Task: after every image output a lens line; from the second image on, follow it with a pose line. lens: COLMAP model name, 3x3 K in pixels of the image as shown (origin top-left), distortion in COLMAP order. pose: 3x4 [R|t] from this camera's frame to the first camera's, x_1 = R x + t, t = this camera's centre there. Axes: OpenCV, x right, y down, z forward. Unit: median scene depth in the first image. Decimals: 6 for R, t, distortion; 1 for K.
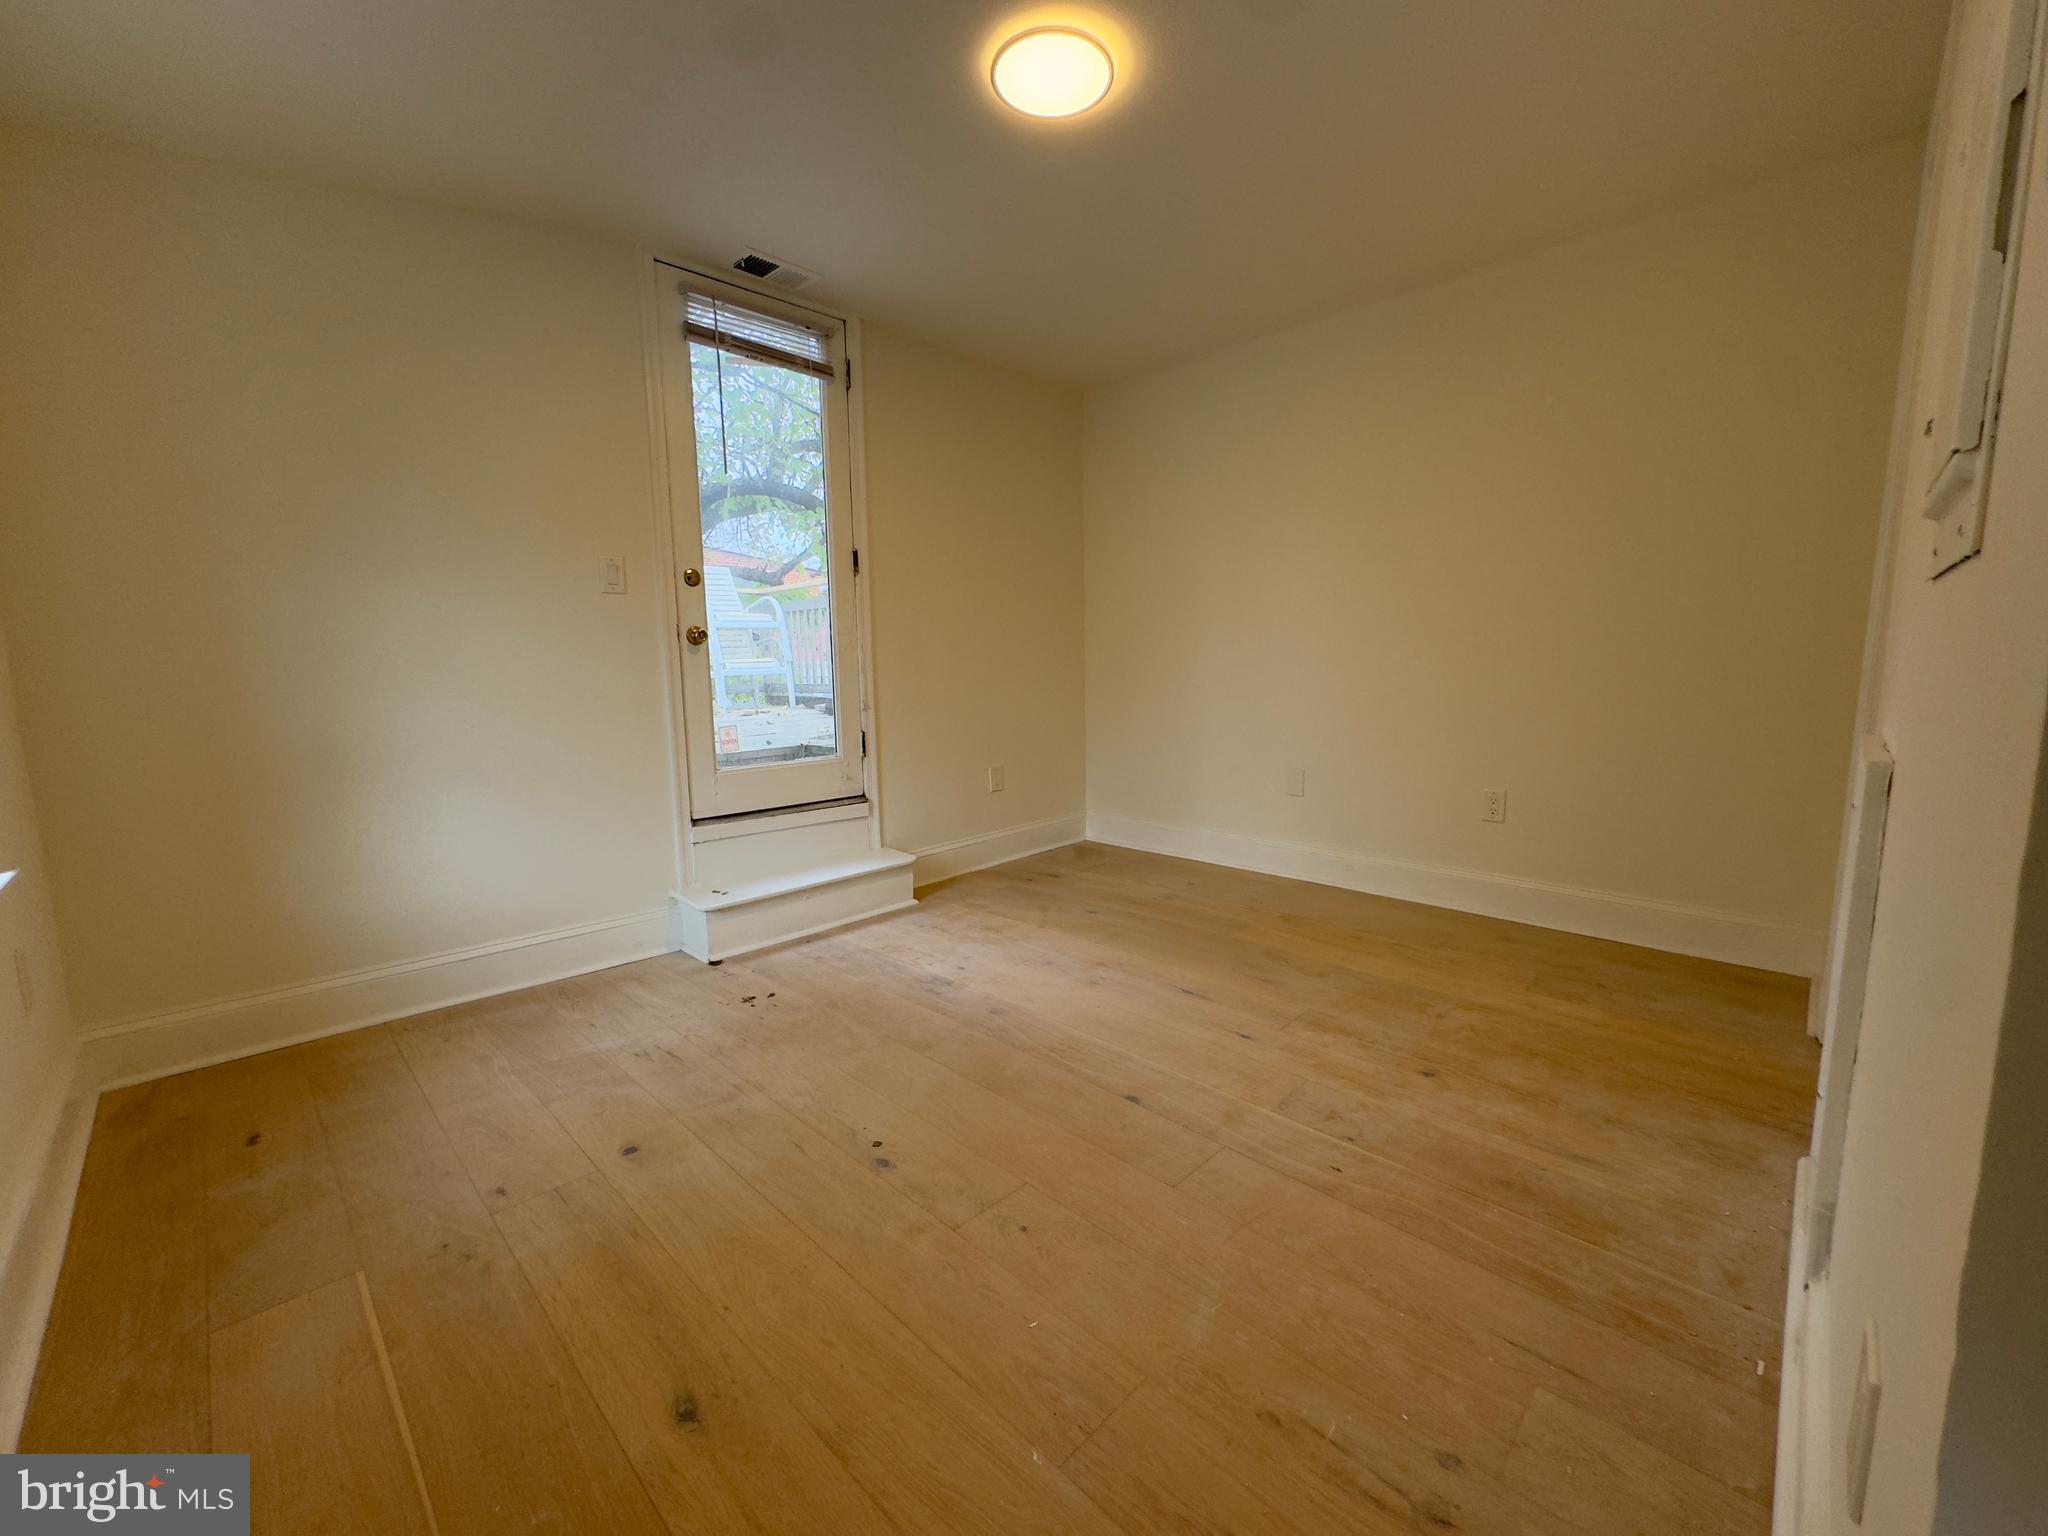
lens RADIAL K [[813.3, 0, 1024.0], [0, 813.3, 768.0], [0, 0, 1]] dist [-0.001130, -0.000215]
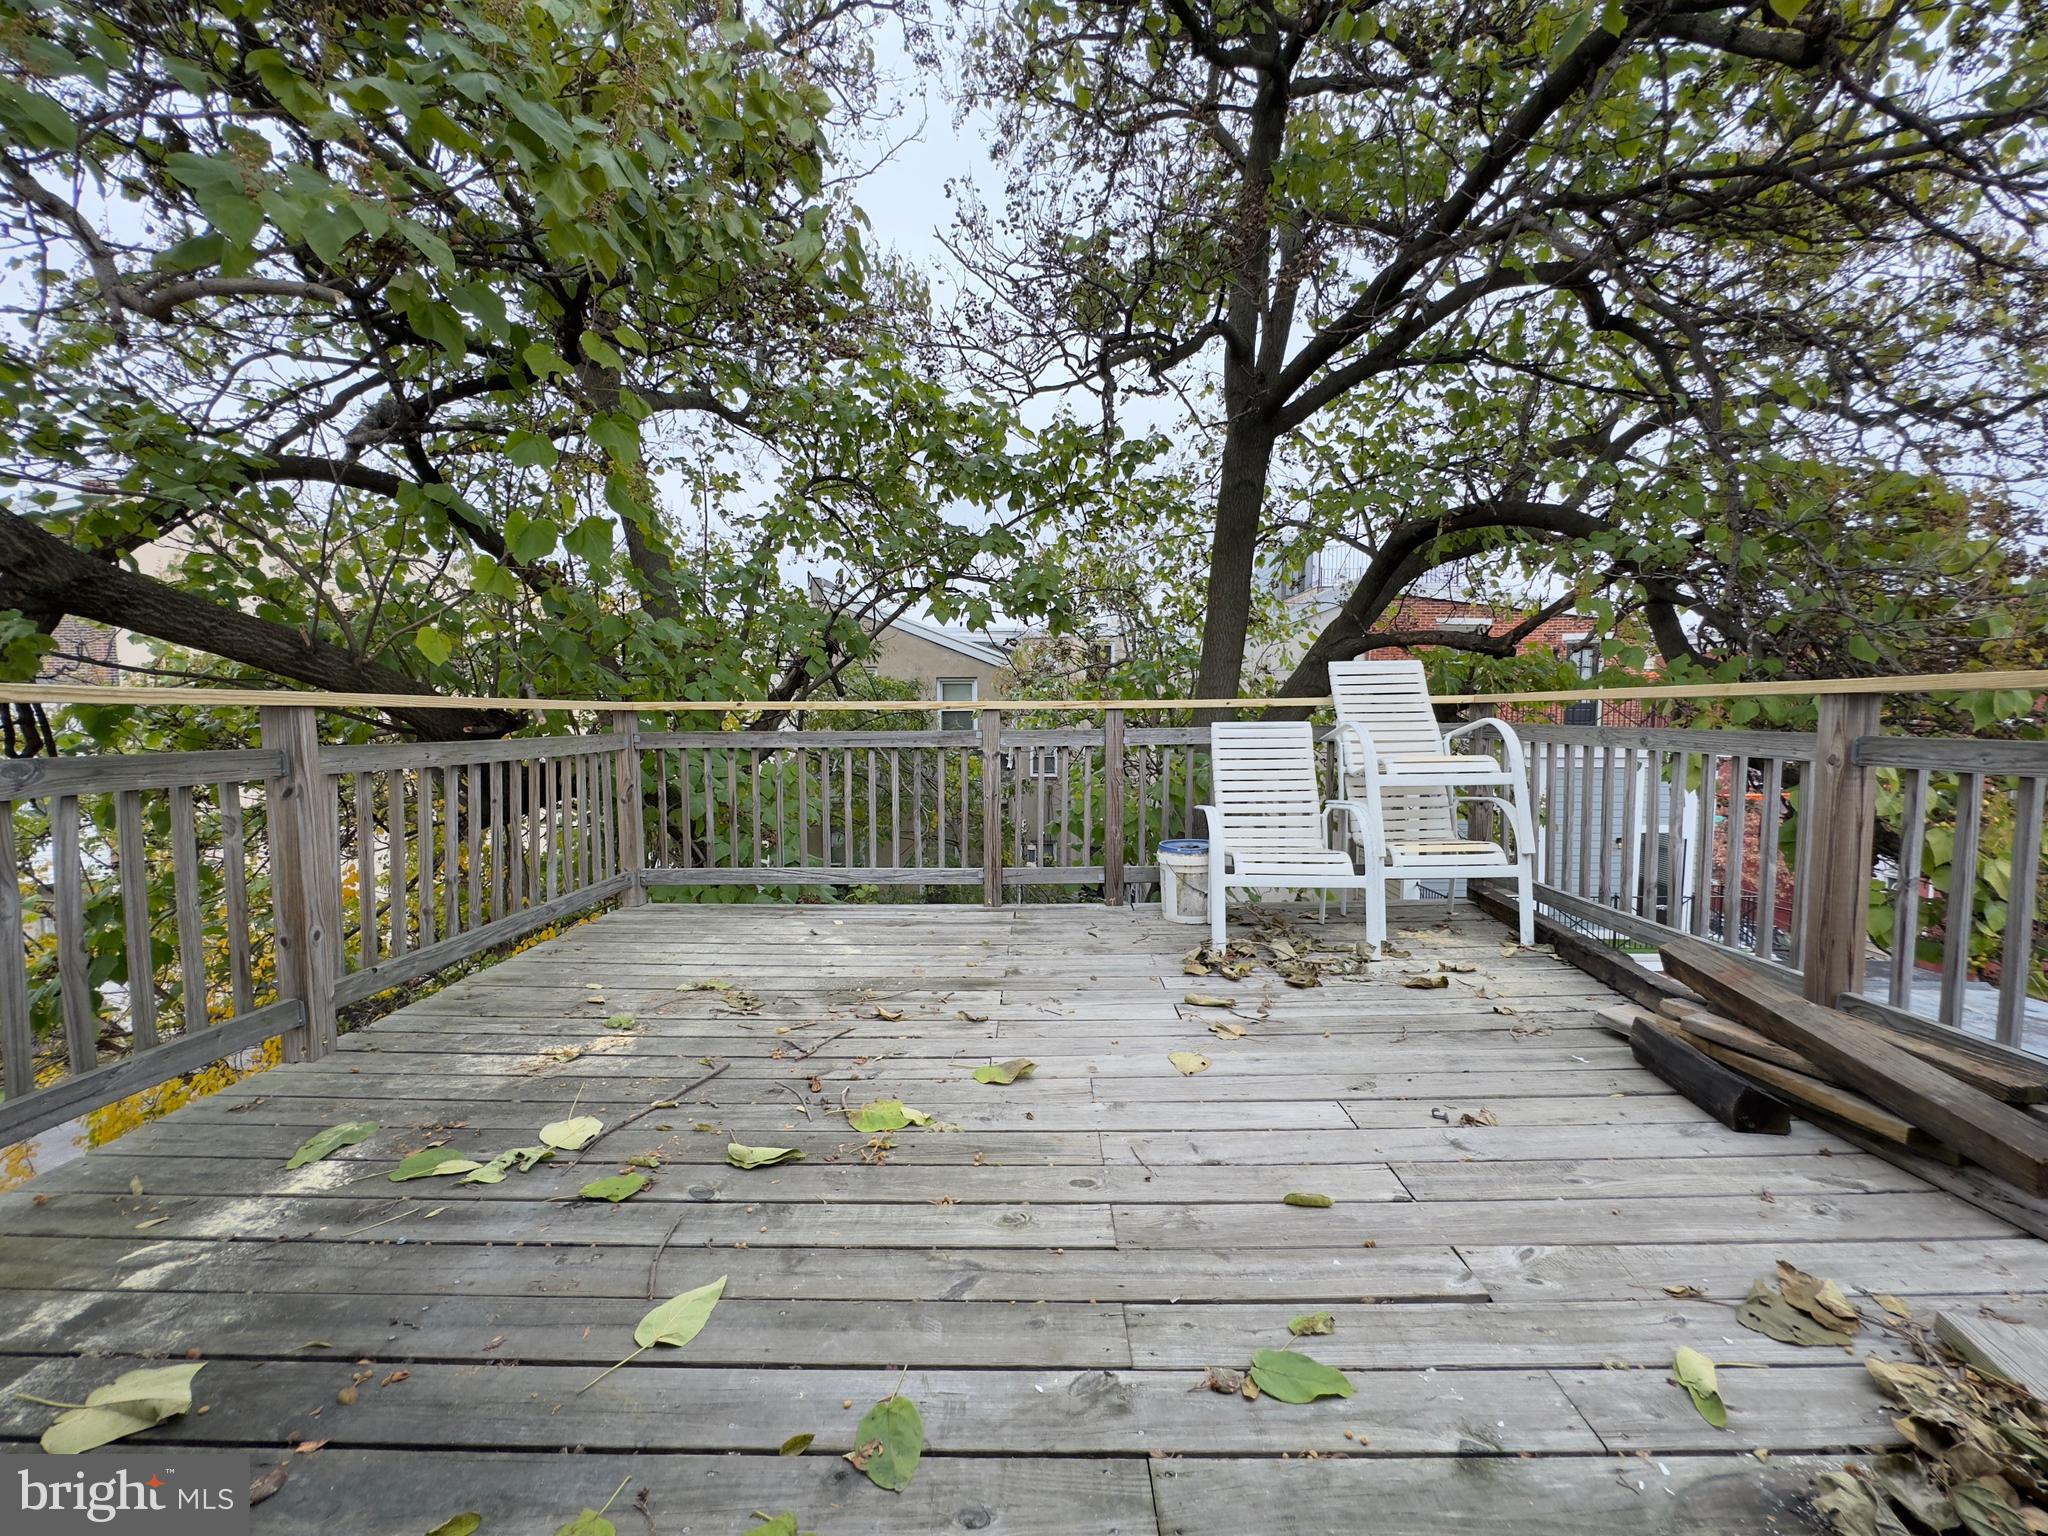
lens RADIAL K [[813.3, 0, 1024.0], [0, 813.3, 768.0], [0, 0, 1]] dist [-0.001130, -0.000215]
pose [[0.687258, 0.057824, -0.724108, -0.091509], [-0.095708, 0.995345, -0.011353, -0.091433], [0.720081, 0.077105, 0.689593, 0.275140]]
